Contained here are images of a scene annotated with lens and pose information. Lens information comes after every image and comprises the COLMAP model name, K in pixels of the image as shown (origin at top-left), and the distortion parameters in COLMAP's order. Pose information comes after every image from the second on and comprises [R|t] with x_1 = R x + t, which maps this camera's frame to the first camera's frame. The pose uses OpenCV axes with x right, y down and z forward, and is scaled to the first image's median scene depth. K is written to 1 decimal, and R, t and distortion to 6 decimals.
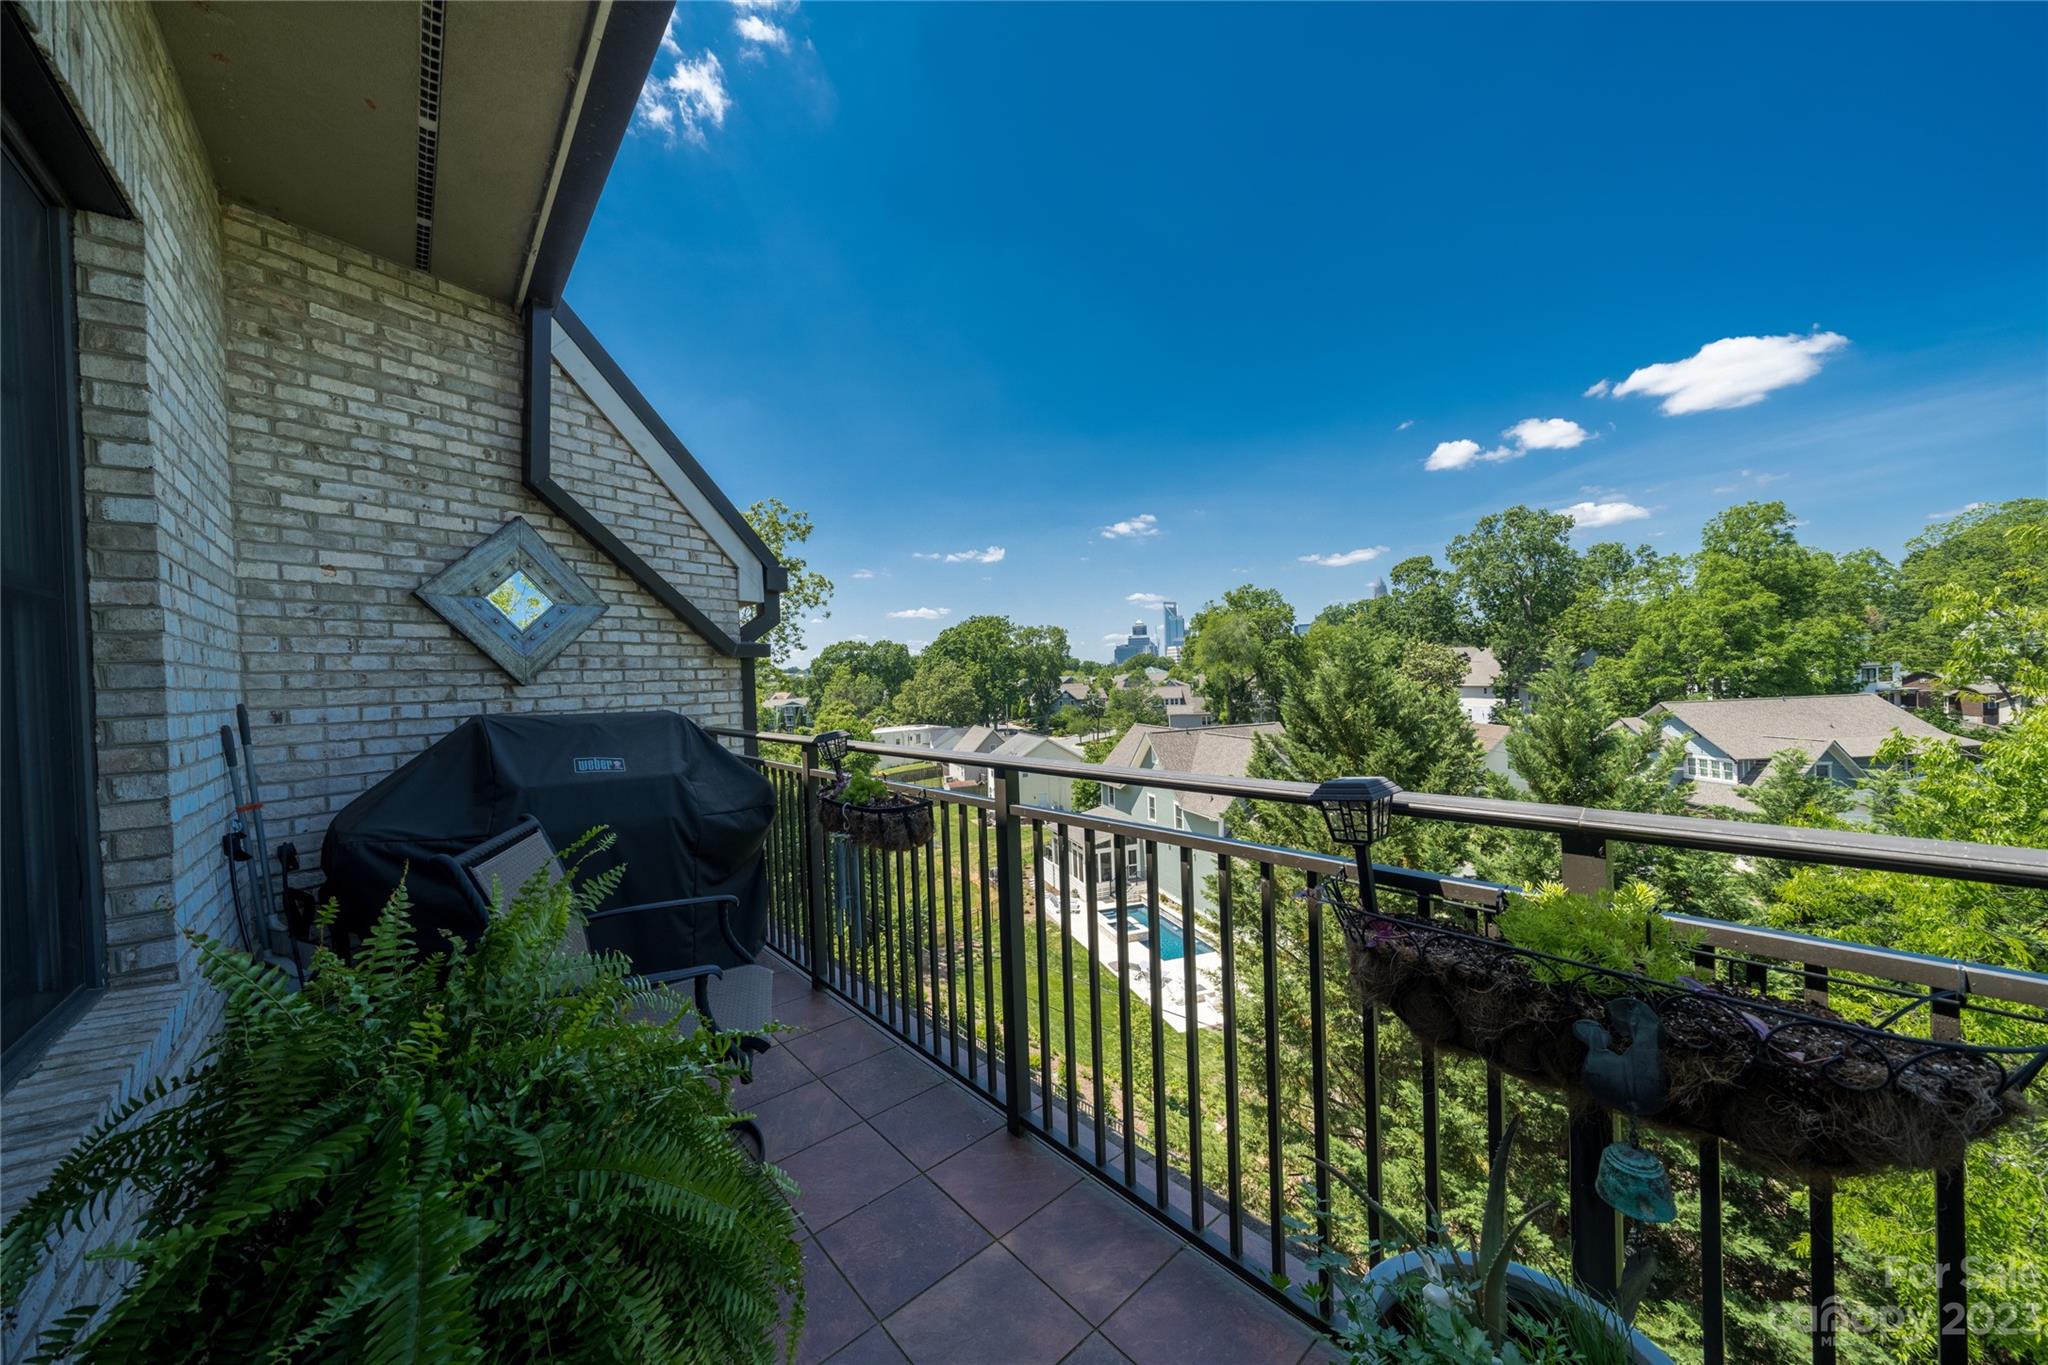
lens RADIAL K [[716.3, 0, 1041.5], [0, 716.3, 682.7], [0, 0, 1]] dist [-0.008012, 0.000463]
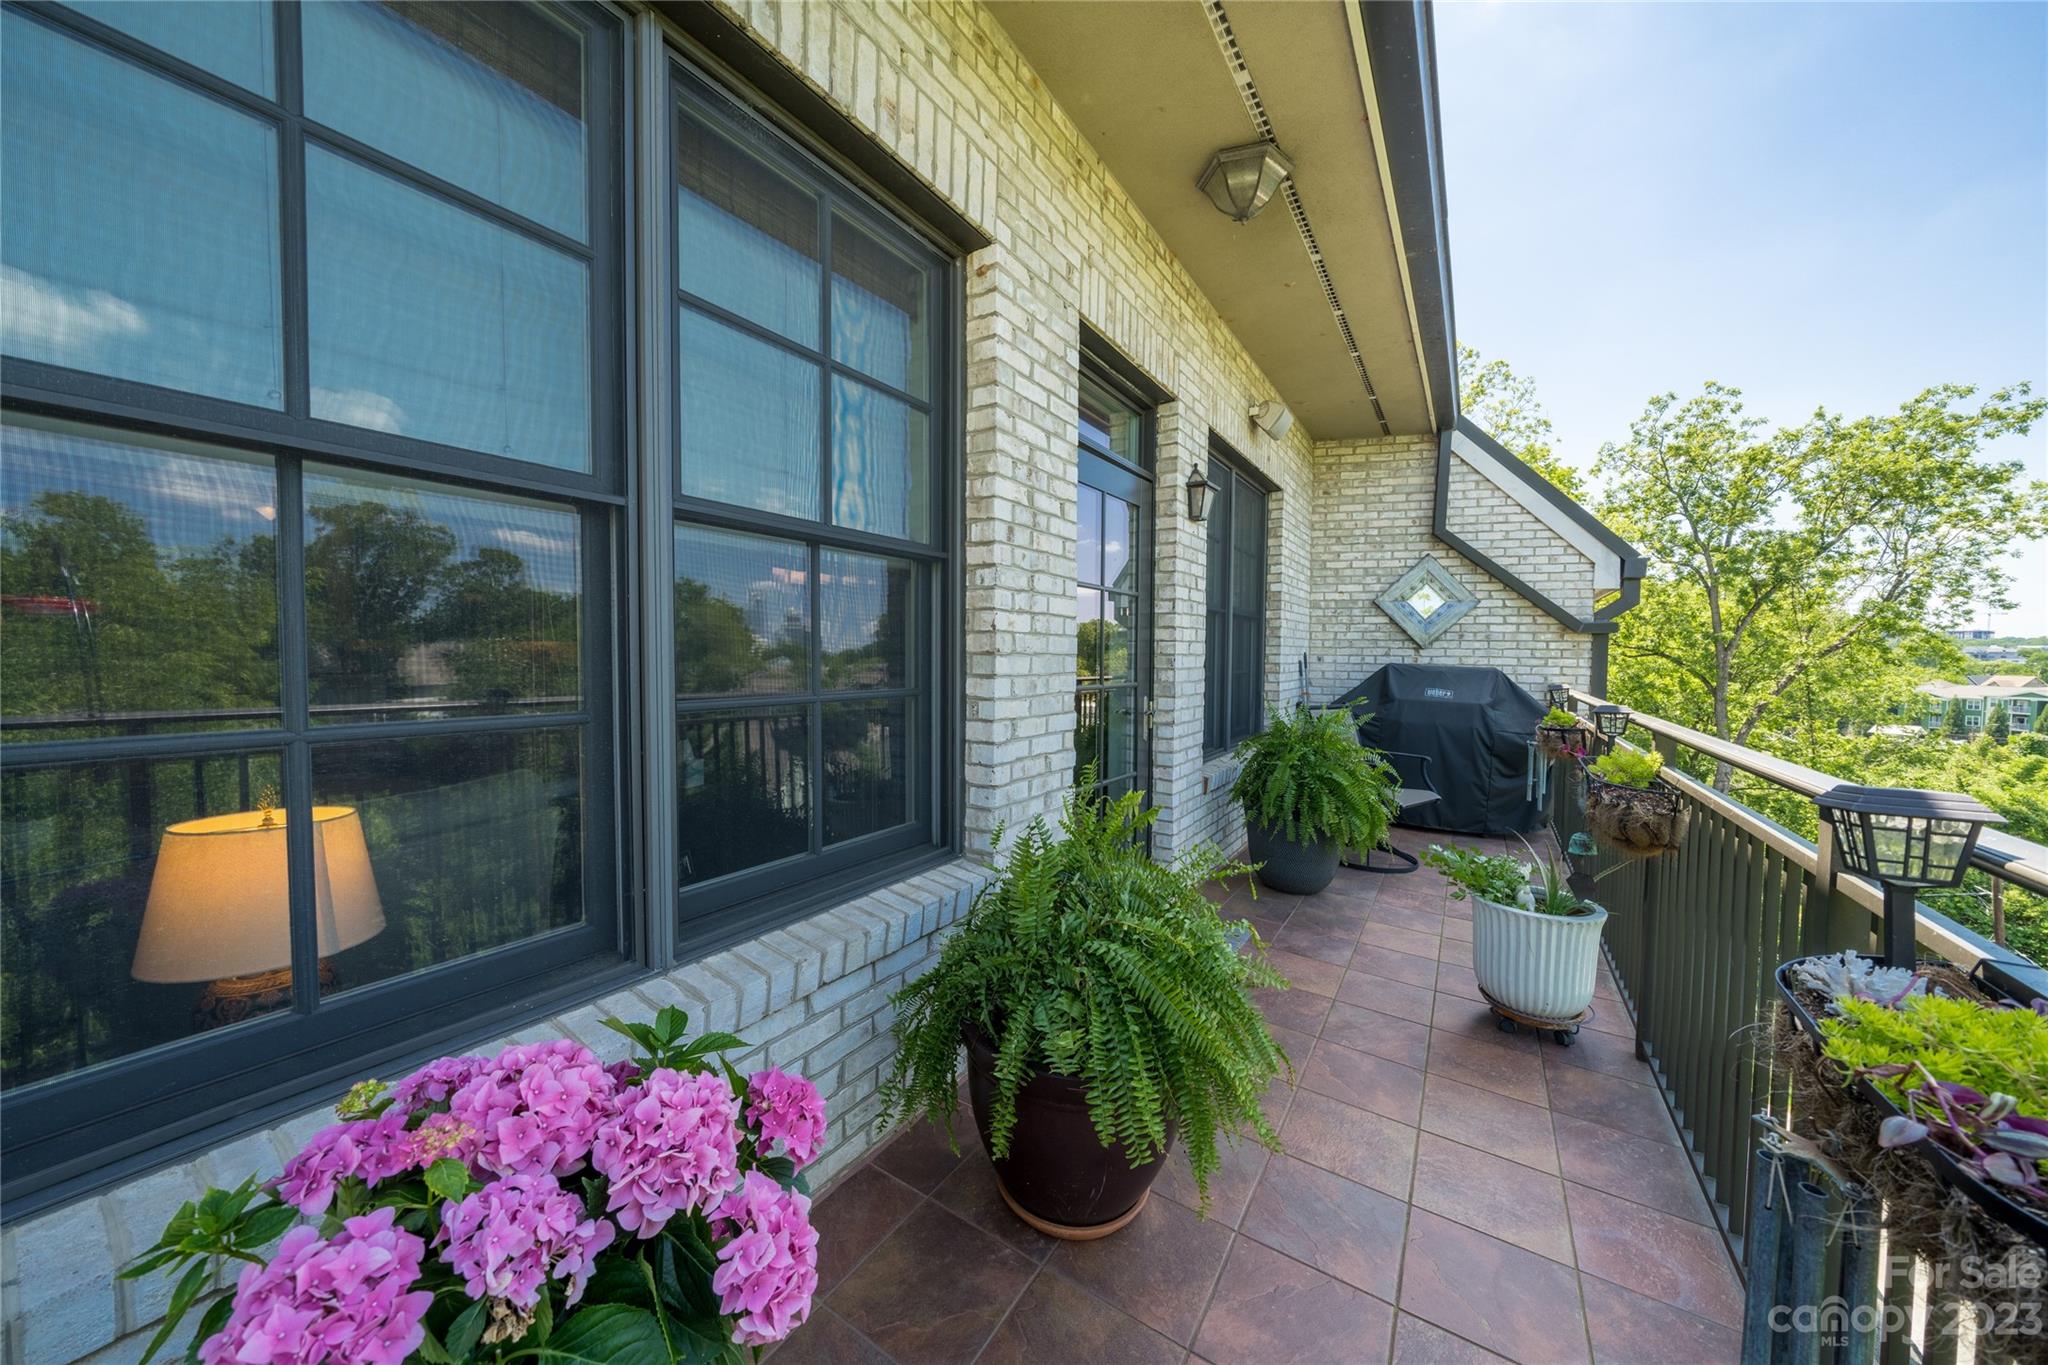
lens RADIAL K [[716.3, 0, 1030.2], [0, 716.3, 678.4], [0, 0, 1]] dist [-0.008012, 0.000463]
pose [[0.285447, 0.072872, -0.955620, 0.731737], [-0.028873, 0.997306, 0.067427, -0.015076], [0.957959, 0.008344, 0.286782, -0.474423]]
